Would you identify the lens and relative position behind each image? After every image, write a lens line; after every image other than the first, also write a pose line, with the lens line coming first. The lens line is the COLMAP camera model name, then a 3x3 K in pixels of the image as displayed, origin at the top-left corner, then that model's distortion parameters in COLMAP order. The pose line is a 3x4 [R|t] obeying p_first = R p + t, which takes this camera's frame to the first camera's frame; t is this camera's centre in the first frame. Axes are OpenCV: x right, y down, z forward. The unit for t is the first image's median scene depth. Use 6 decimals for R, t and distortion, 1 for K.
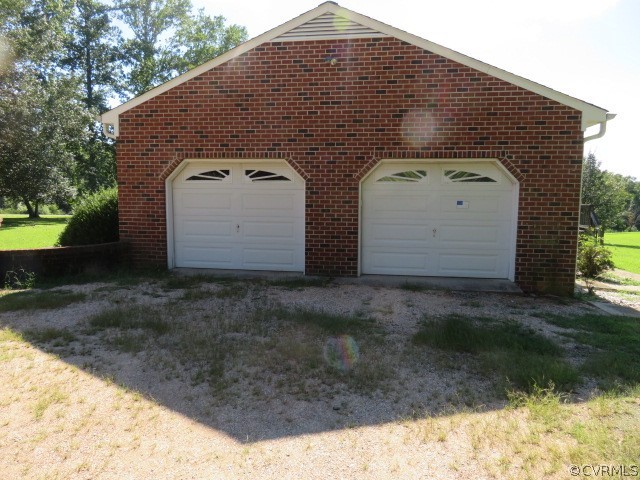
lens RADIAL K [[475.1, 0, 320.0], [0, 475.1, 240.0], [0, 0, 1]] dist [0.005072, -0.000574]
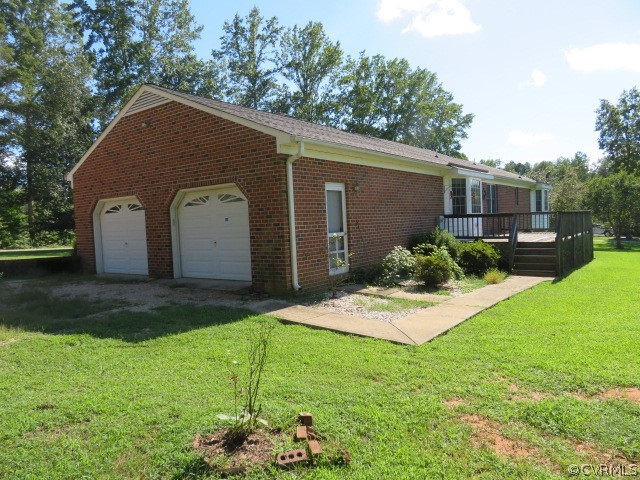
lens RADIAL K [[460.2, 0, 320.0], [0, 460.2, 240.0], [0, 0, 1]] dist [-0.004490, -0.001195]
pose [[0.877053, -0.030954, -0.479395, 1.067506], [0.011413, 0.998983, -0.043624, 0.030192], [0.480257, 0.032789, 0.876515, 0.062413]]
